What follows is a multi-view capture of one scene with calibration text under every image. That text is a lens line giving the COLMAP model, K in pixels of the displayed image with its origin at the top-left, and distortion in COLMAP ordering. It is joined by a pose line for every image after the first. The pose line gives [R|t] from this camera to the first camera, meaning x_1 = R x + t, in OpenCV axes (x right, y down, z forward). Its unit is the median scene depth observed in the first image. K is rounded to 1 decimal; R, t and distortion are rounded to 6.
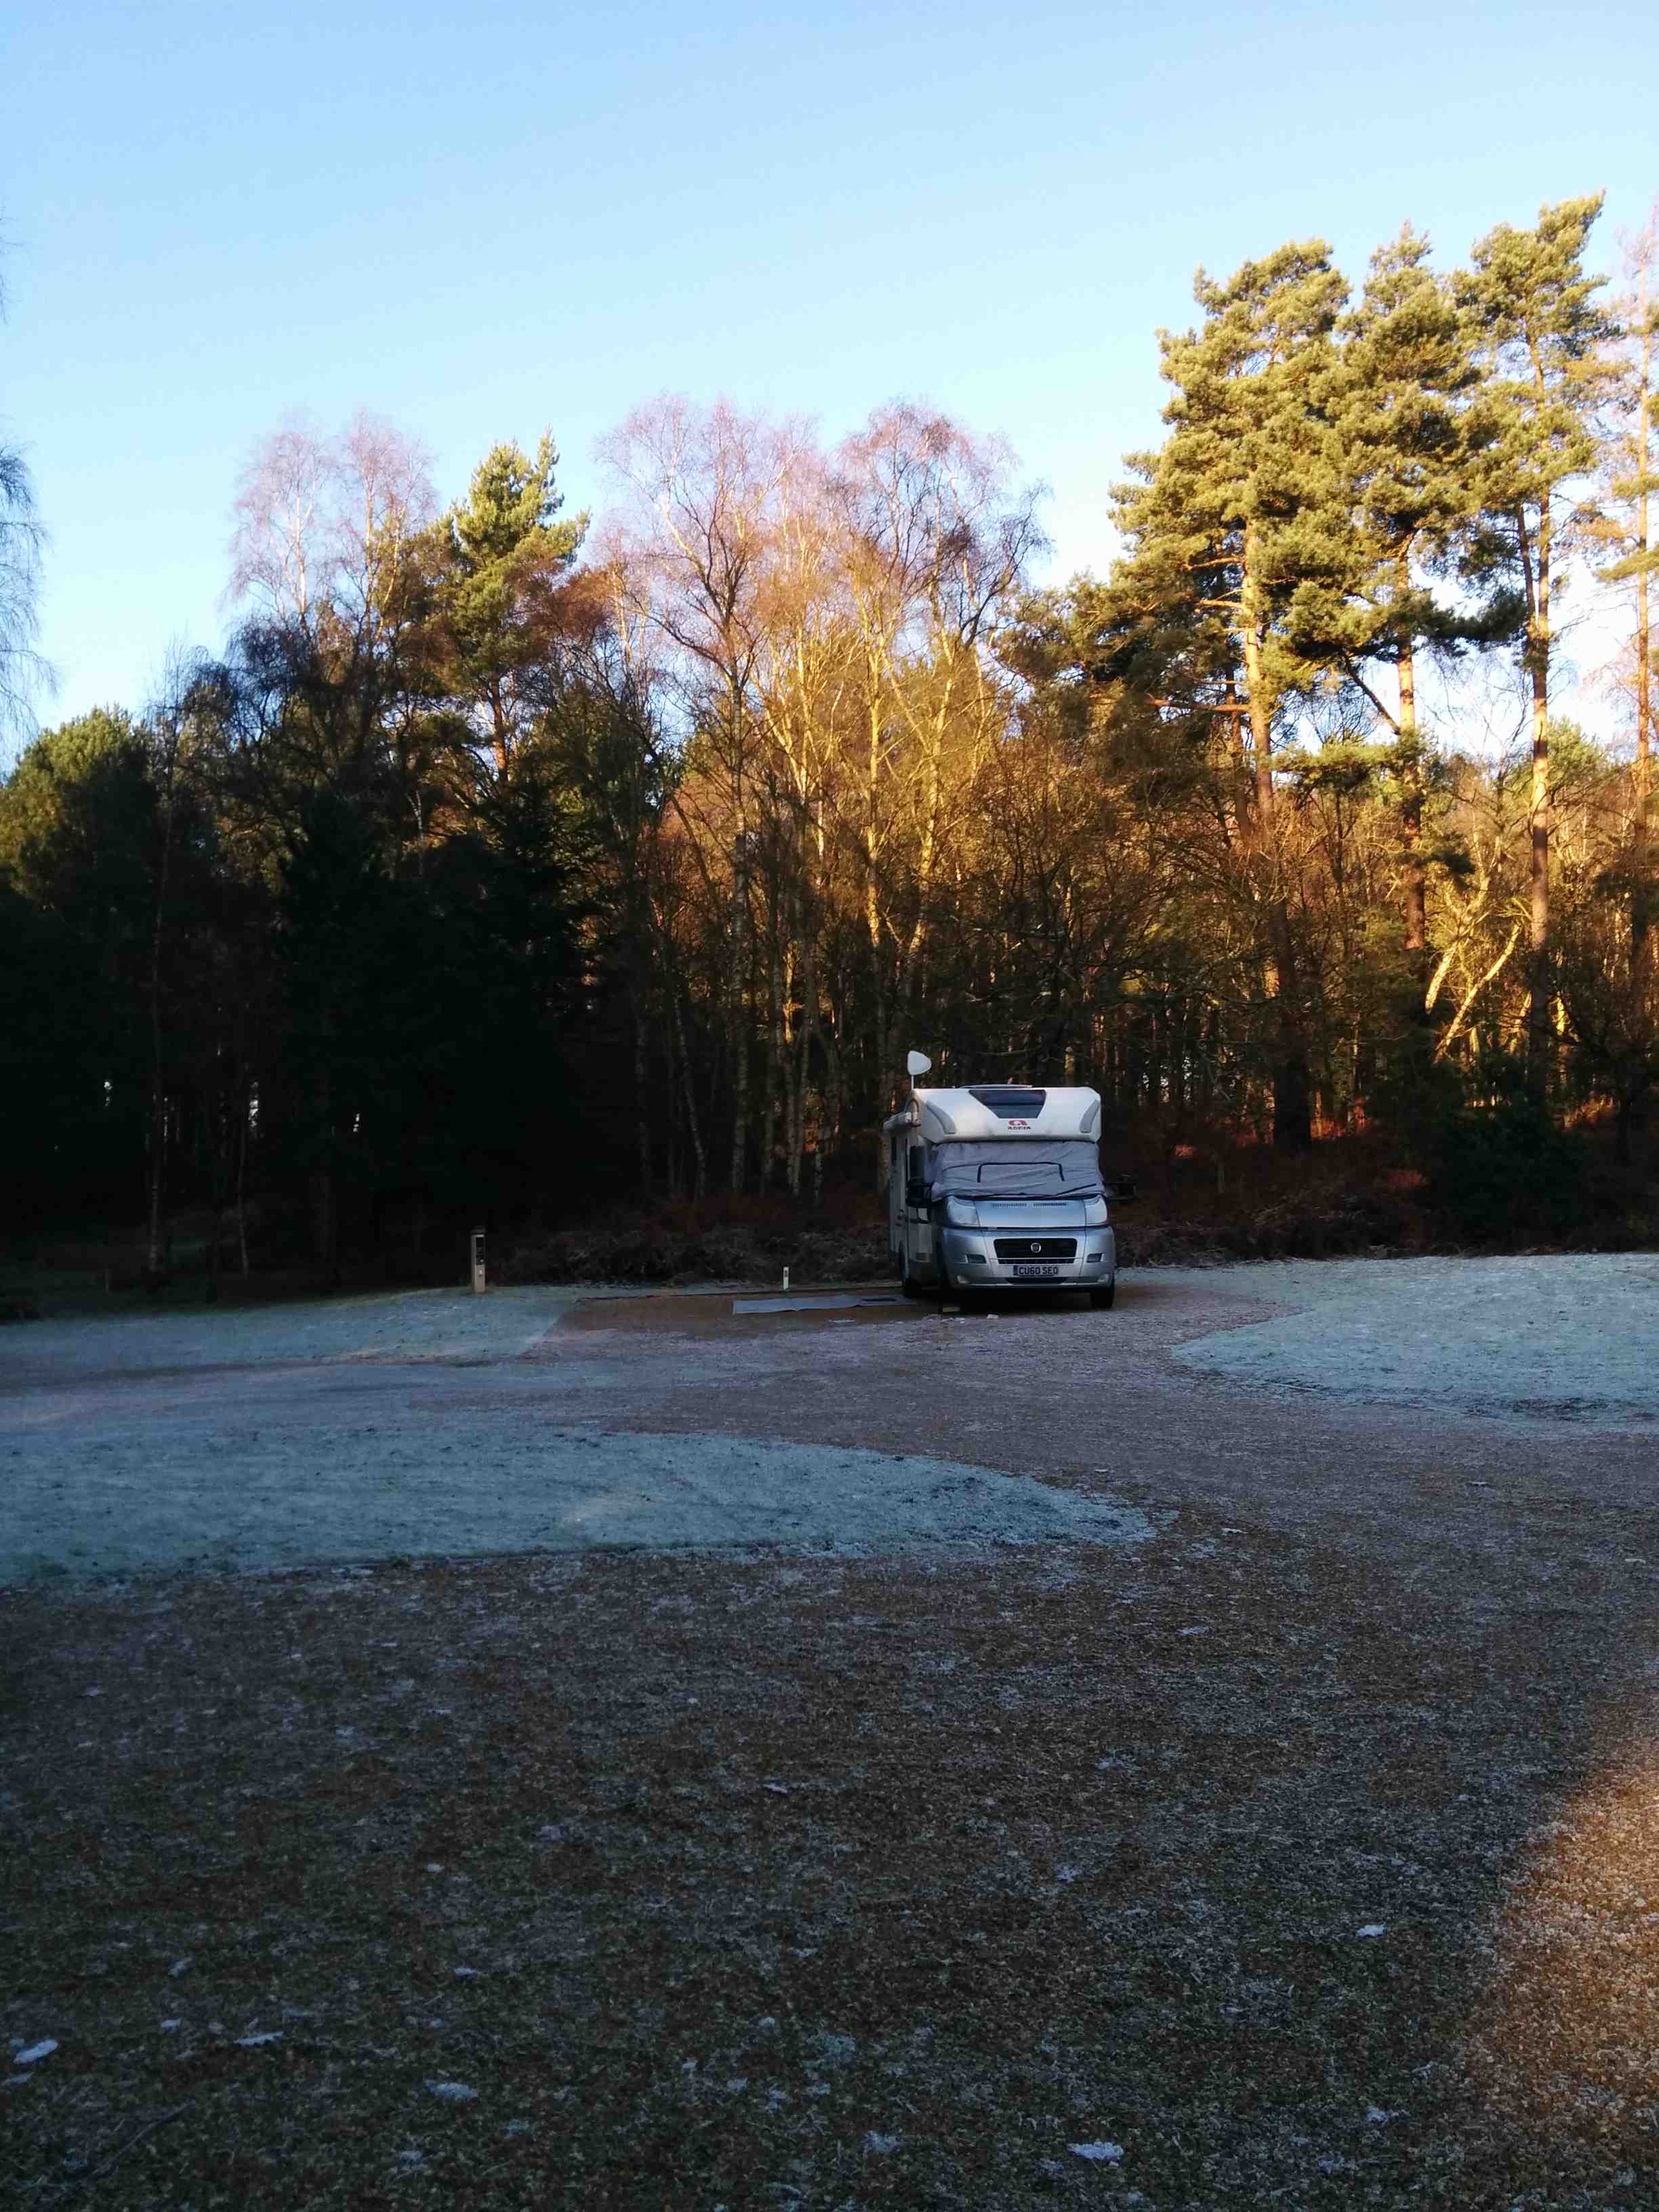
lens RADIAL K [[1865.1, 0, 785.9], [0, 1865.1, 1132.1], [0, 0, 1]] dist [0.108695, -0.052466]
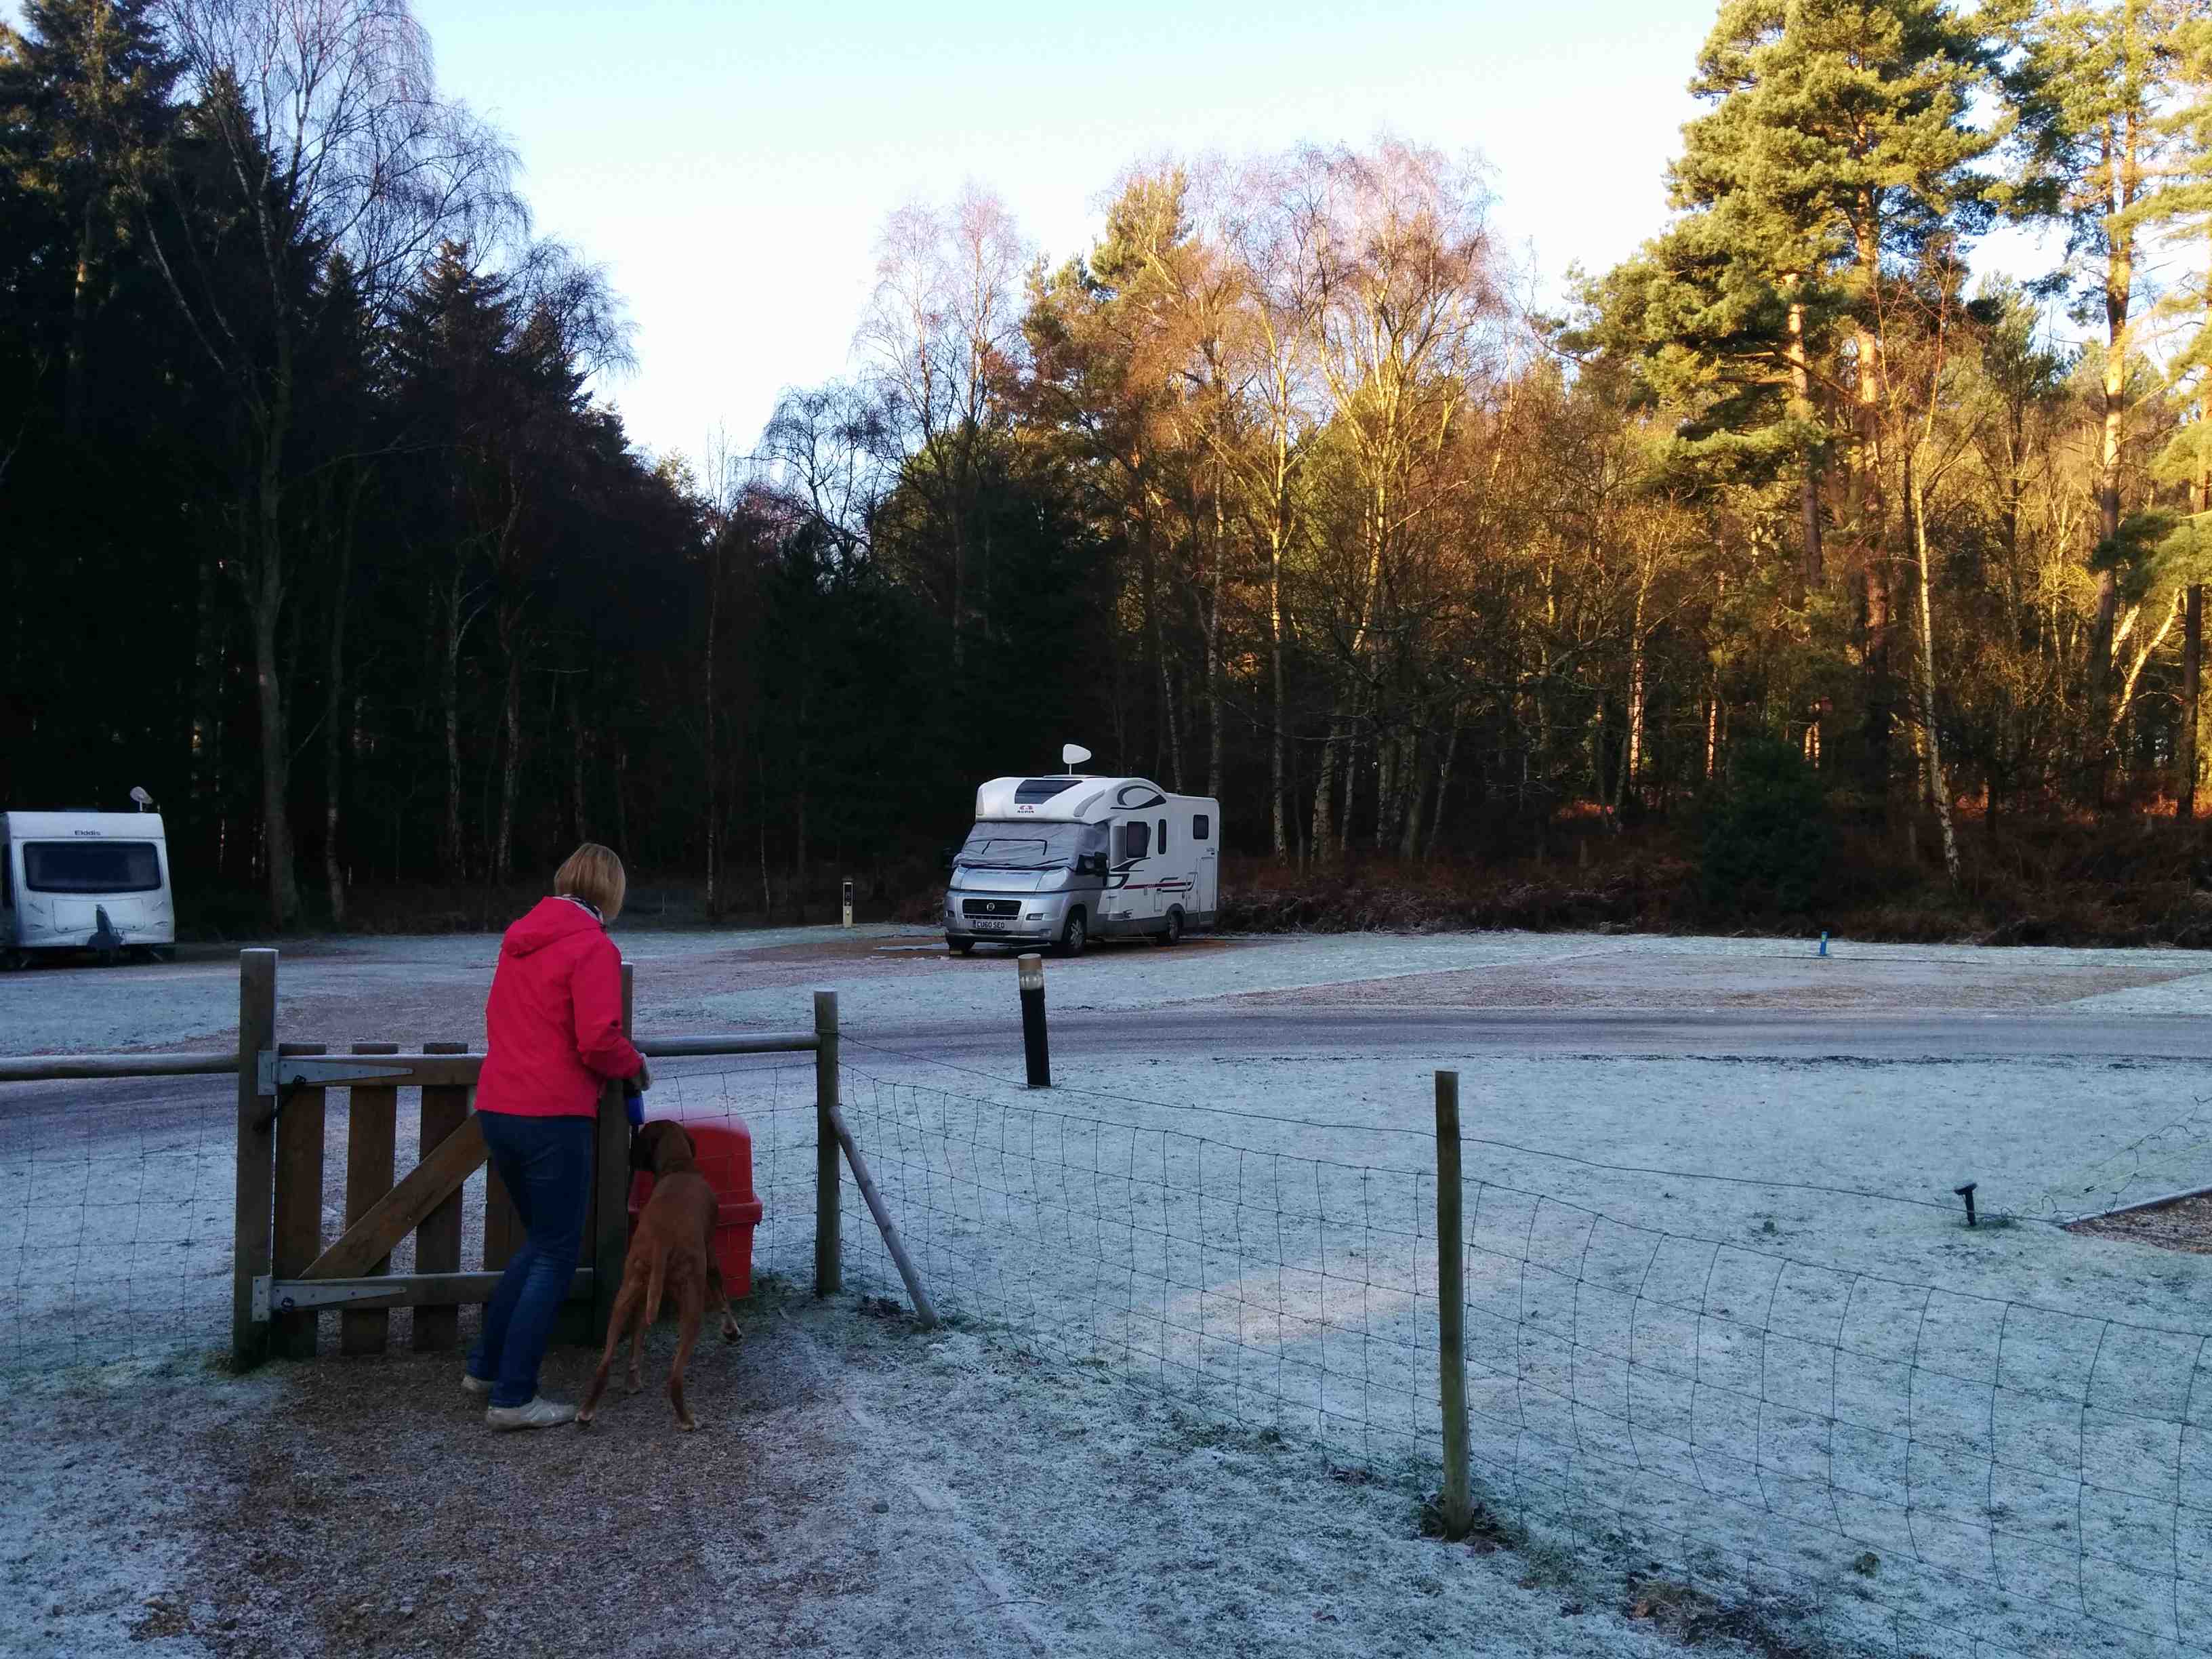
lens RADIAL K [[1865.1, 0, 1099.3], [0, 1865.1, 843.6], [0, 0, 1]] dist [0.108695, -0.052466]
pose [[0.923919, 0.027127, -0.381626, 0.355306], [-0.014139, 0.999223, 0.036796, -0.014939], [0.382328, -0.028601, 0.923584, -0.072956]]
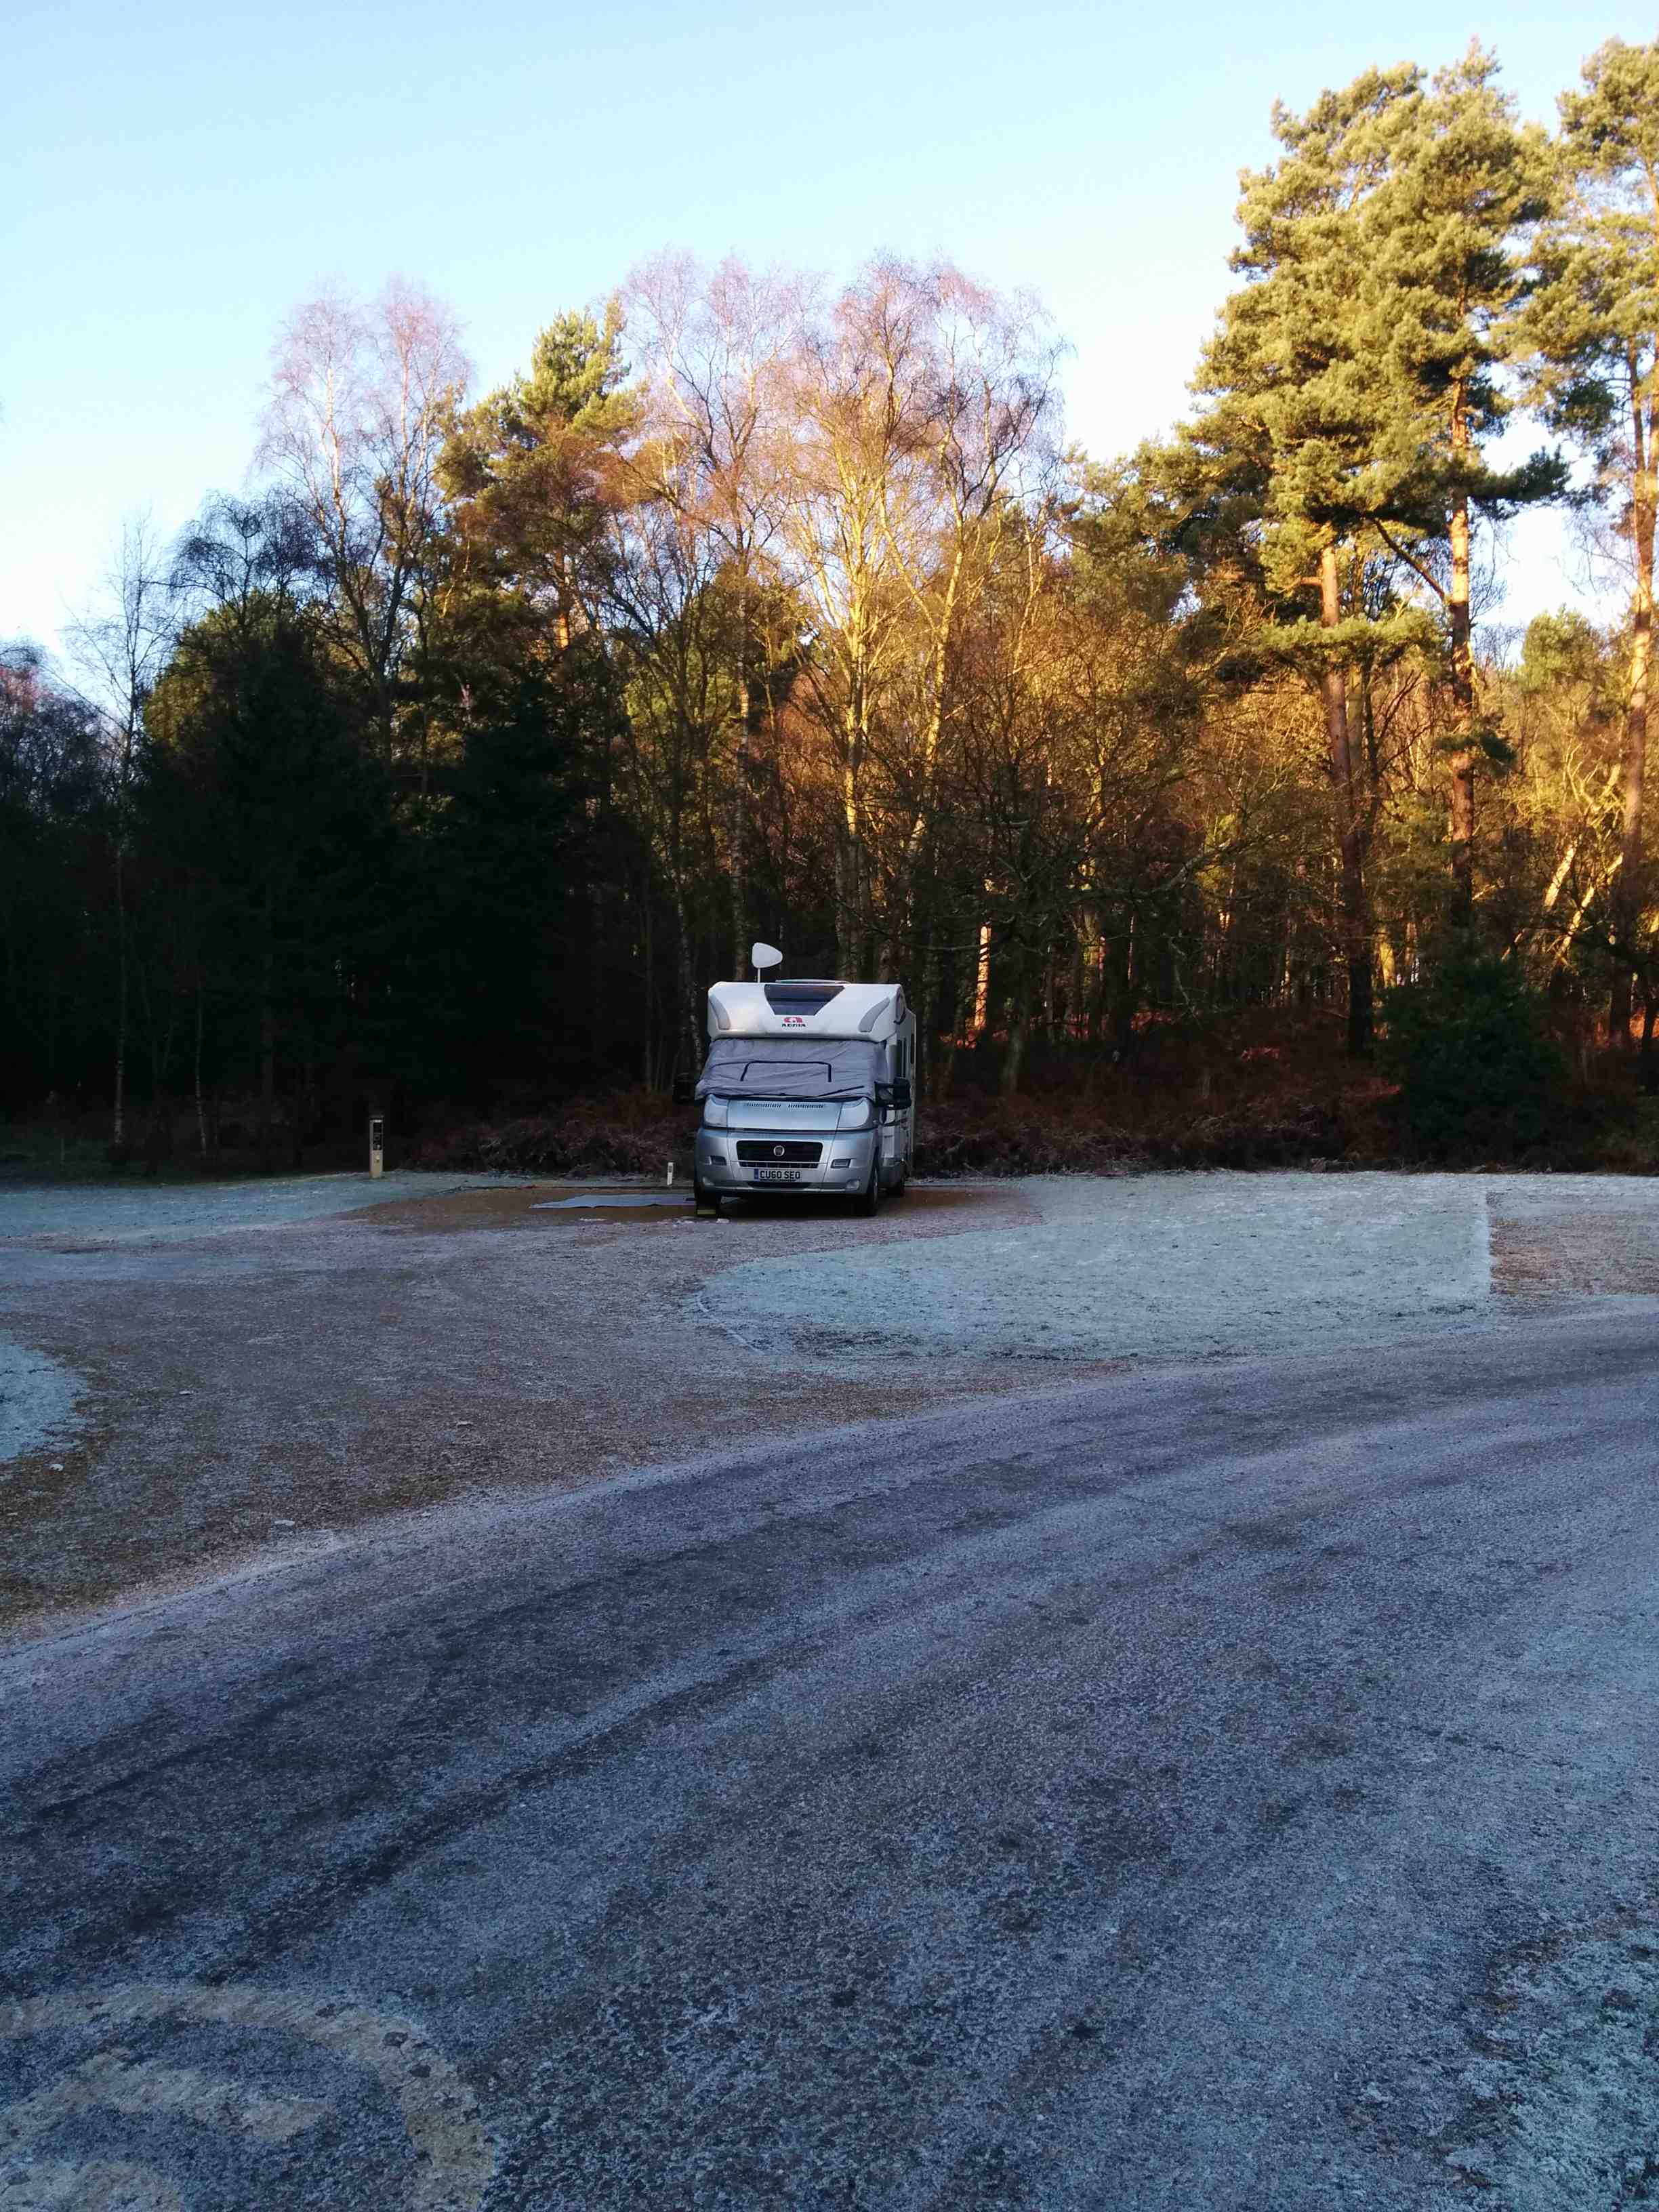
lens RADIAL K [[1865.1, 0, 812.2], [0, 1865.1, 1095.9], [0, 0, 1]] dist [0.108695, -0.052466]
pose [[0.992735, 0.027631, -0.117102, 0.135107], [-0.022876, 0.998866, 0.041761, -0.003094], [0.118123, -0.038778, 0.992242, 0.034402]]
